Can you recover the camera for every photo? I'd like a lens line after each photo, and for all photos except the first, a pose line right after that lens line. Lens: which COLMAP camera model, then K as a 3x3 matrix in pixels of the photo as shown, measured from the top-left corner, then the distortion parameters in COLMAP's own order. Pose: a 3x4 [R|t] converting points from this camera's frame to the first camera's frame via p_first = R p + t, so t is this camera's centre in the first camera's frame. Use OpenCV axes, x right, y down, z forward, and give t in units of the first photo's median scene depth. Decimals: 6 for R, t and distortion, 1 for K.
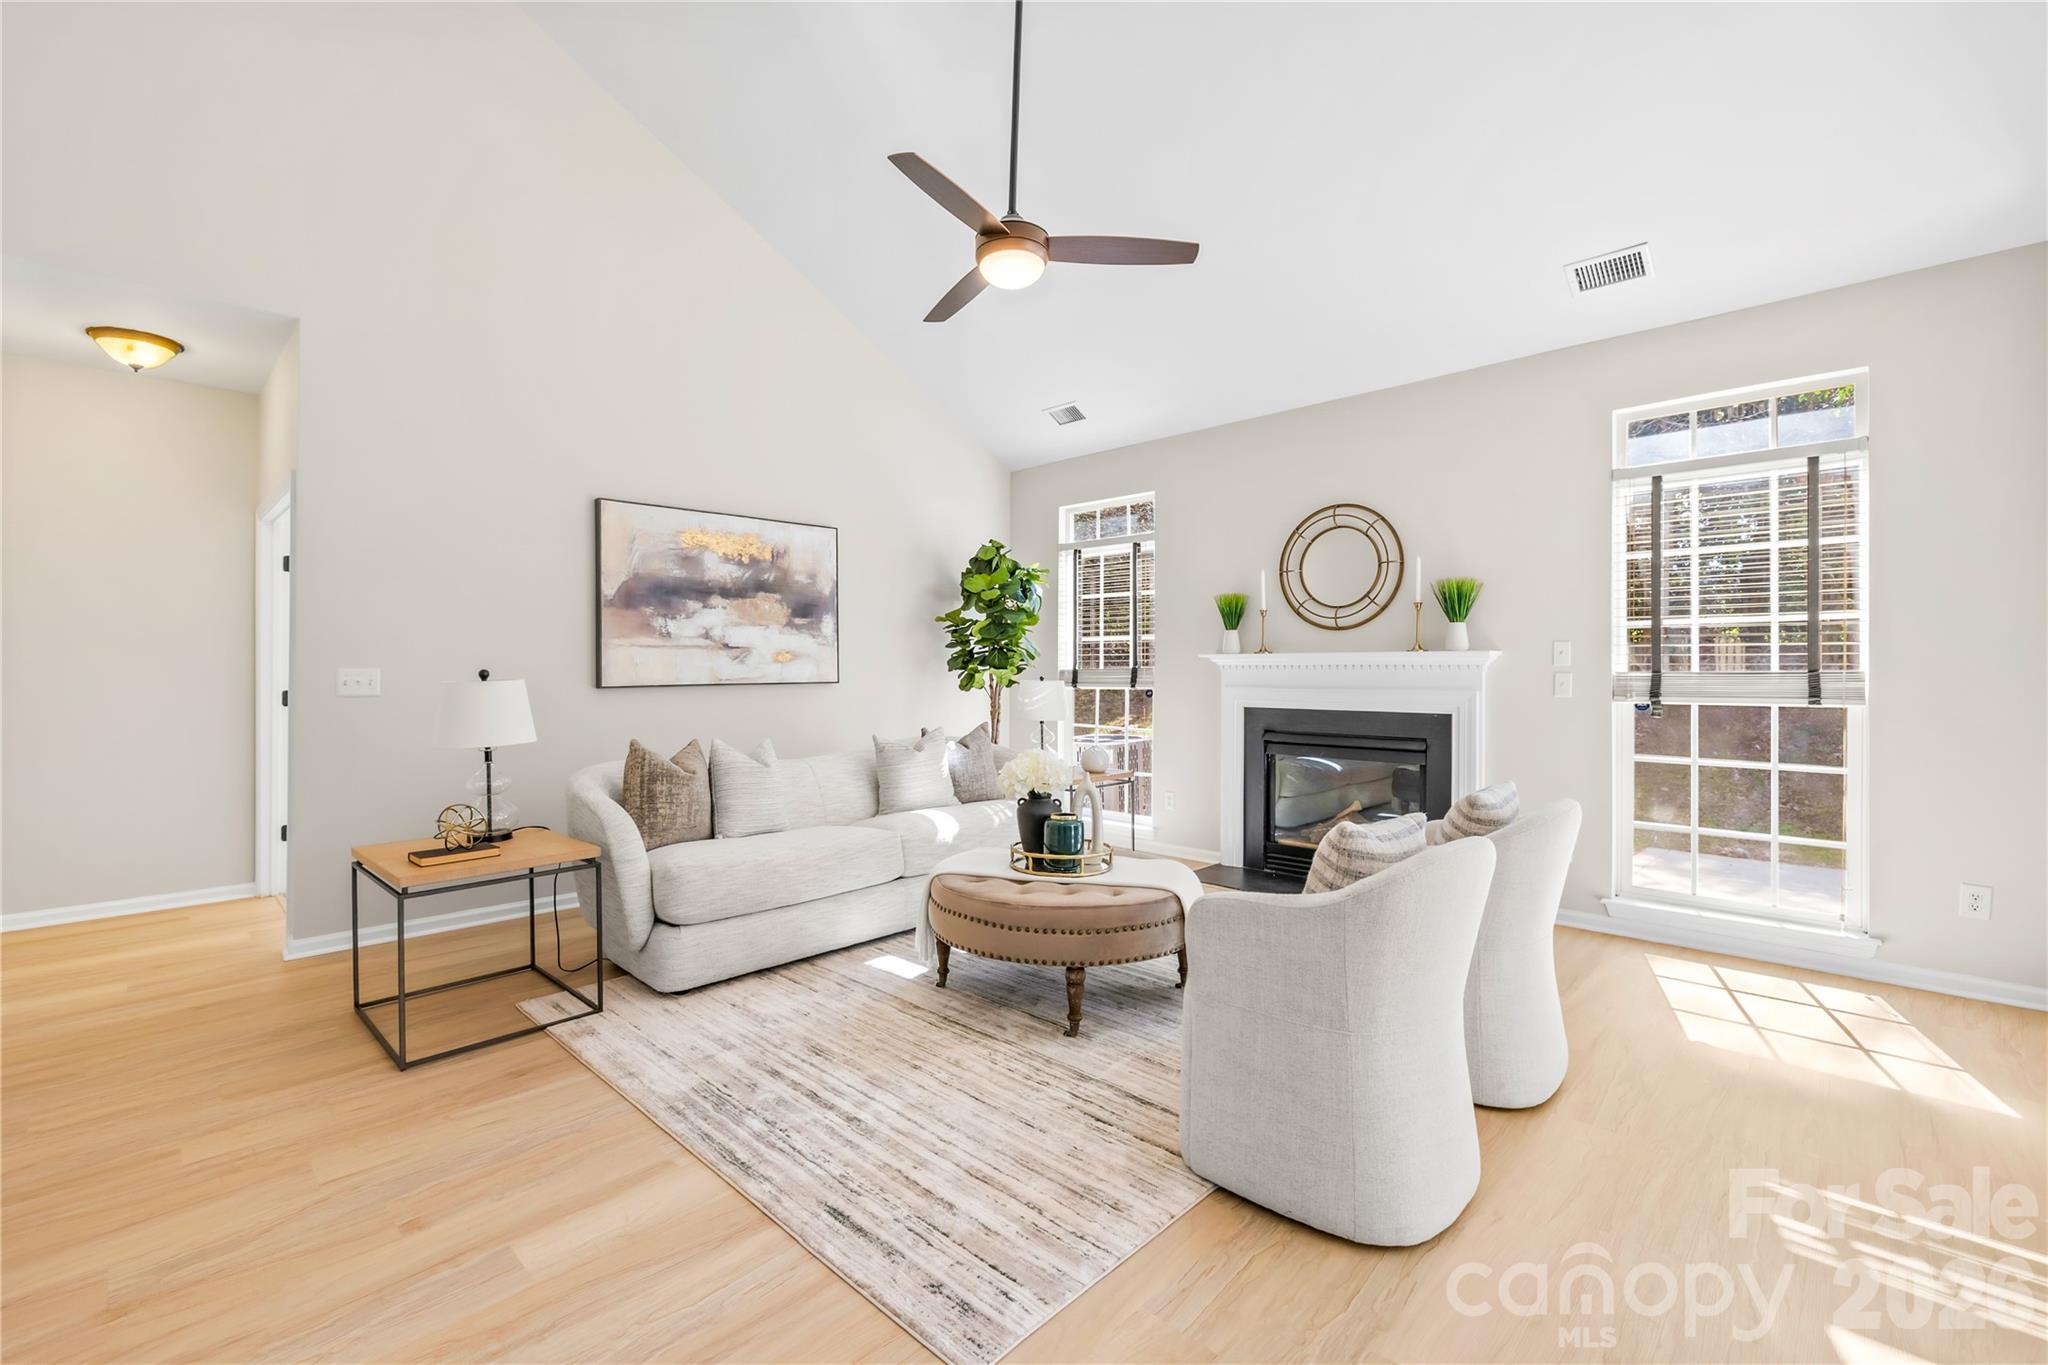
lens RADIAL K [[860.2, 0, 1018.6], [0, 860.2, 667.0], [0, 0, 1]] dist [0.000906, -0.000011]
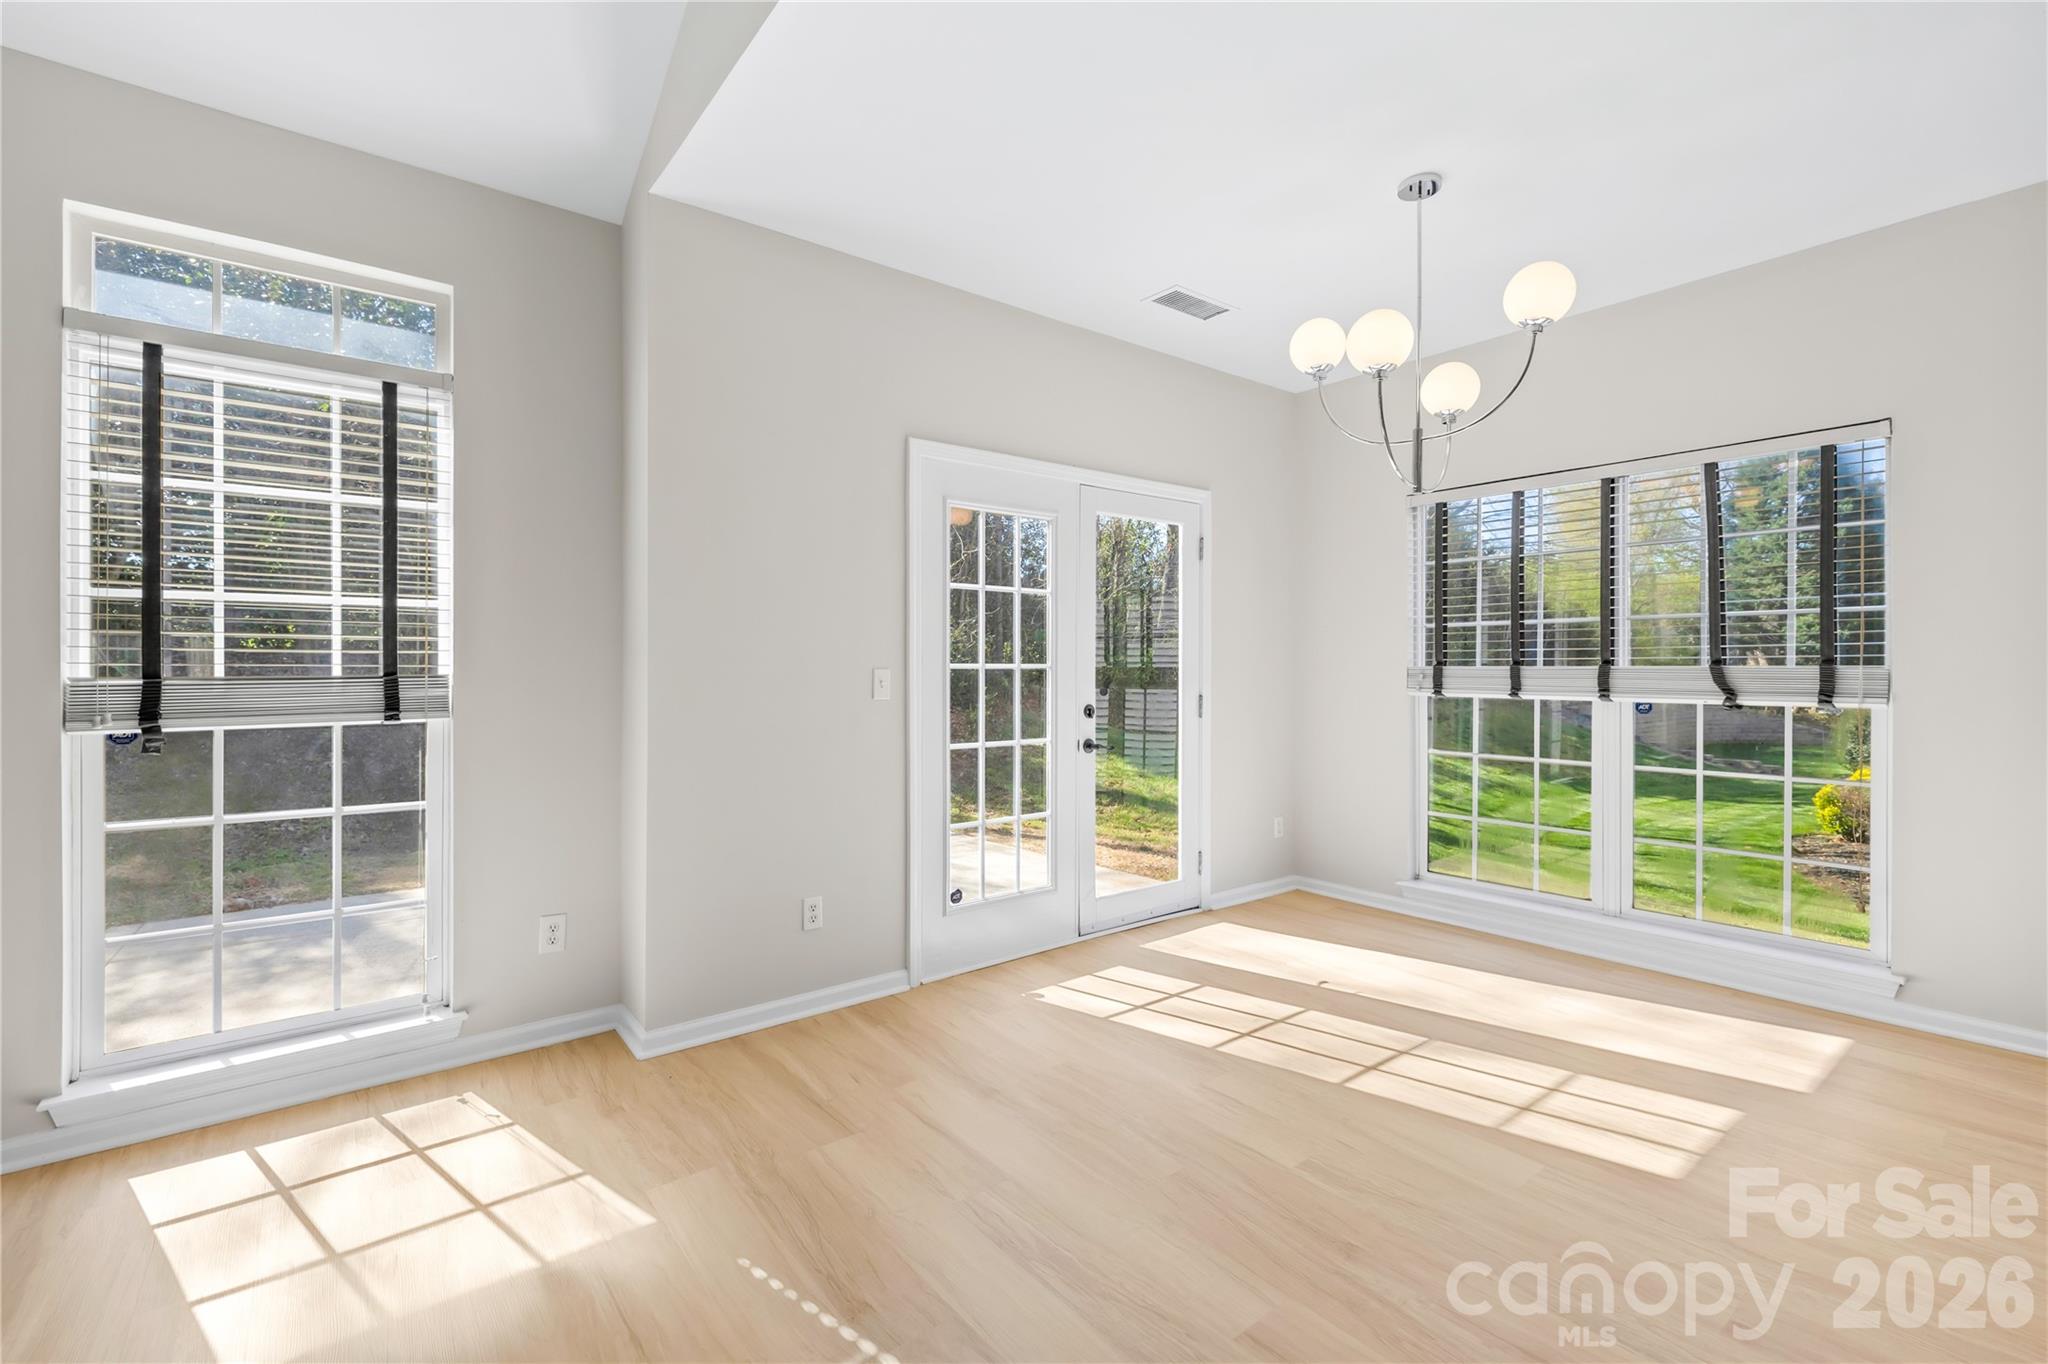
lens RADIAL K [[872.9, 0, 1002.0], [0, 872.9, 673.4], [0, 0, 1]] dist [-0.002329, -0.000585]
pose [[0.151832, -0.002068, 0.988404, 0.252962], [-0.001283, 0.999997, 0.002290, 0.000772], [-0.988405, -0.001615, 0.151829, 0.351396]]
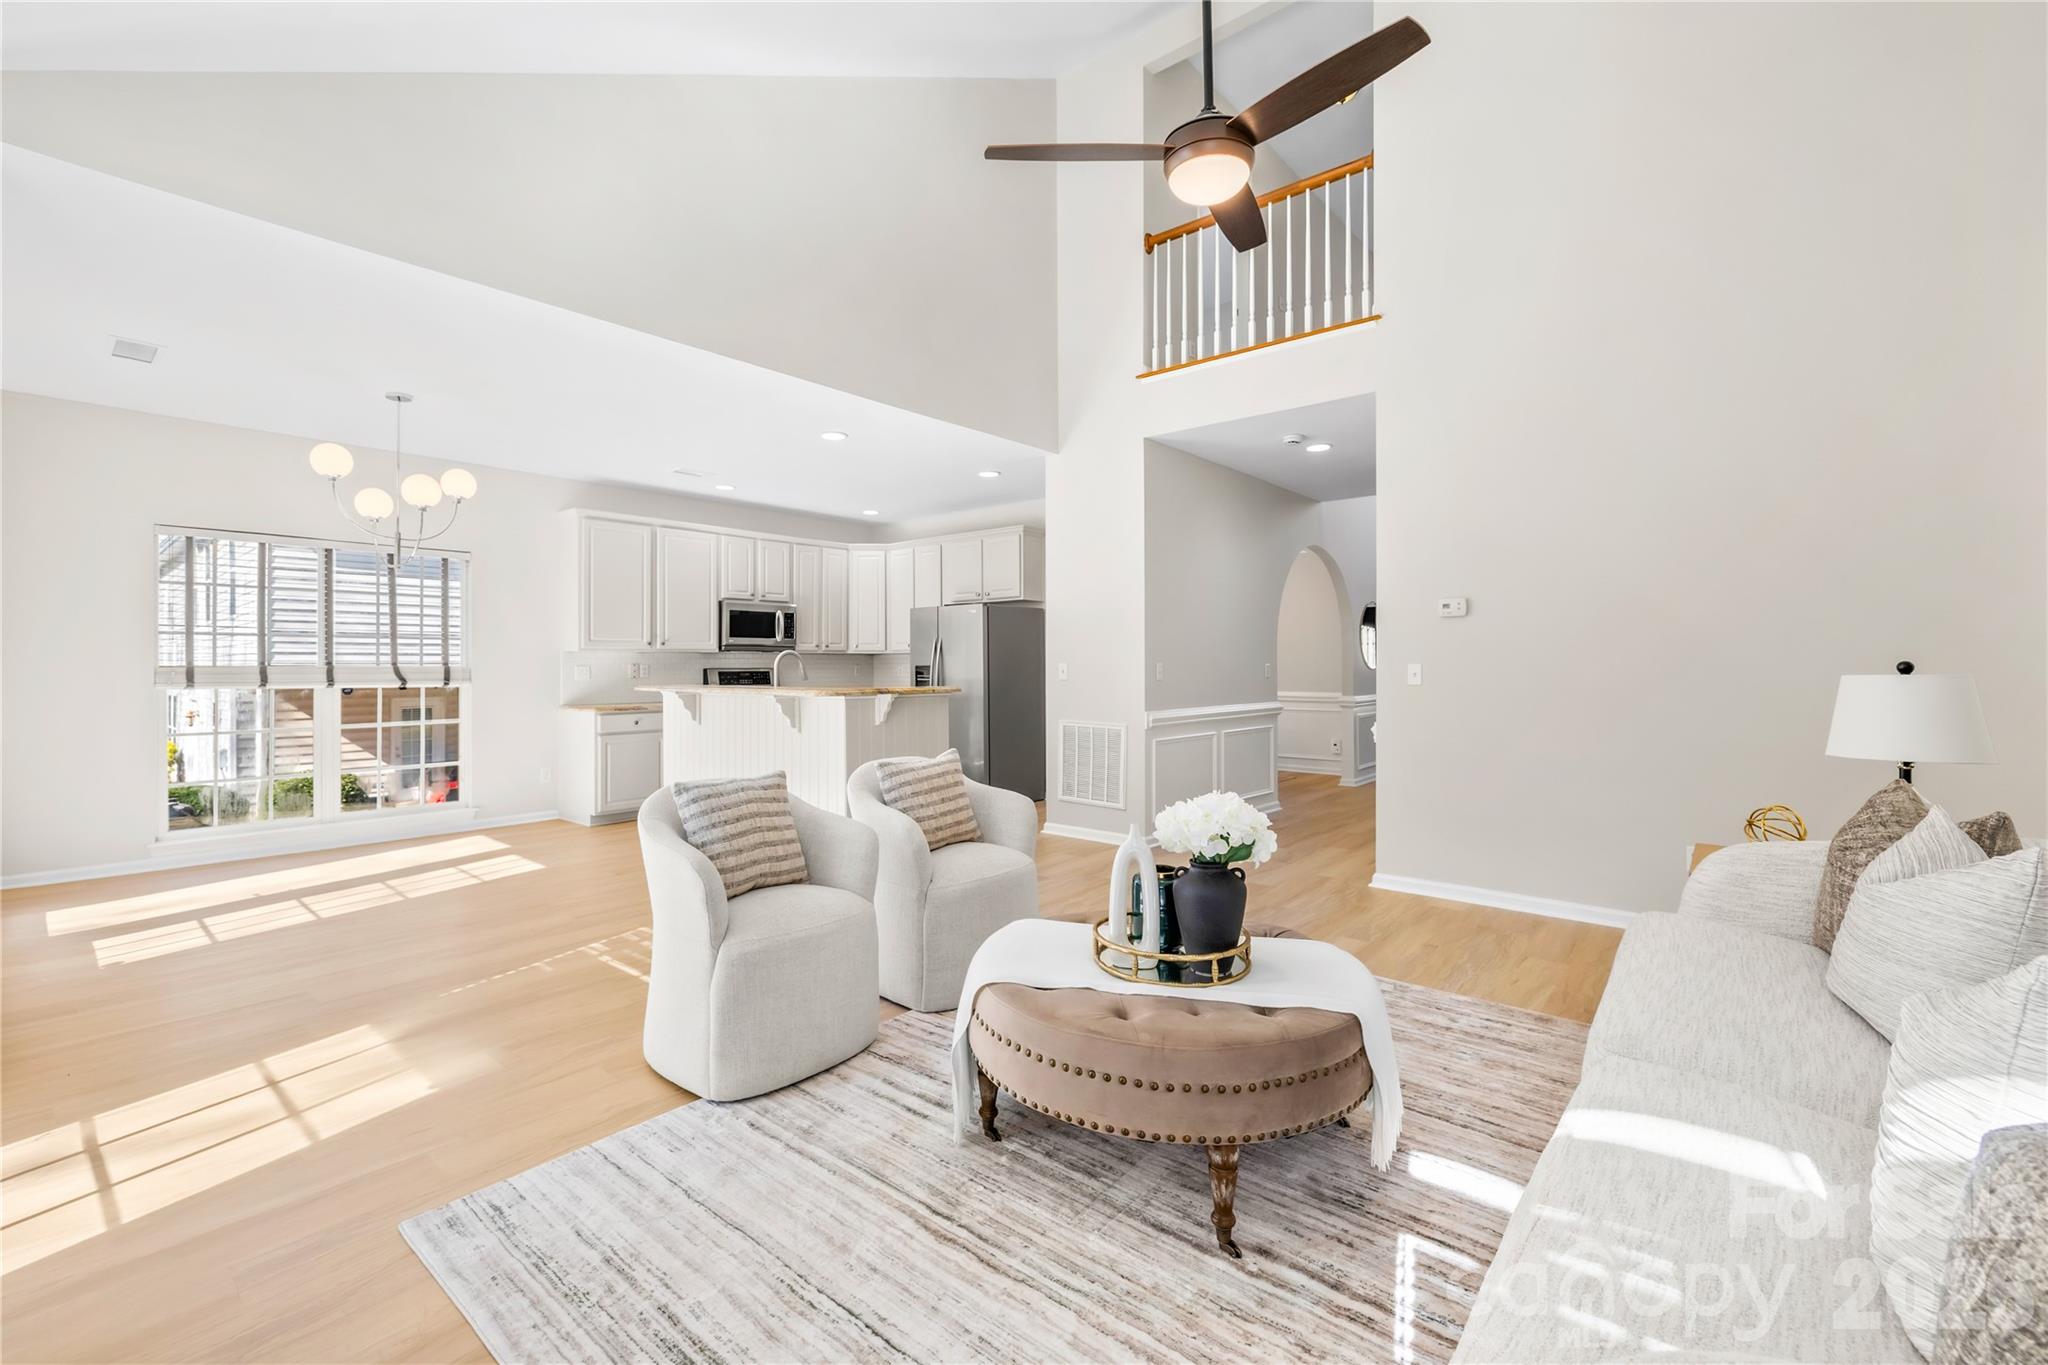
lens RADIAL K [[872.9, 0, 1002.0], [0, 872.9, 673.9], [0, 0, 1]] dist [-0.002329, -0.000585]
pose [[-0.999112, 0.003634, -0.041983, 0.182914], [0.003402, 0.999979, 0.005578, 0.004193], [0.042002, 0.005430, -0.999103, 1.469002]]
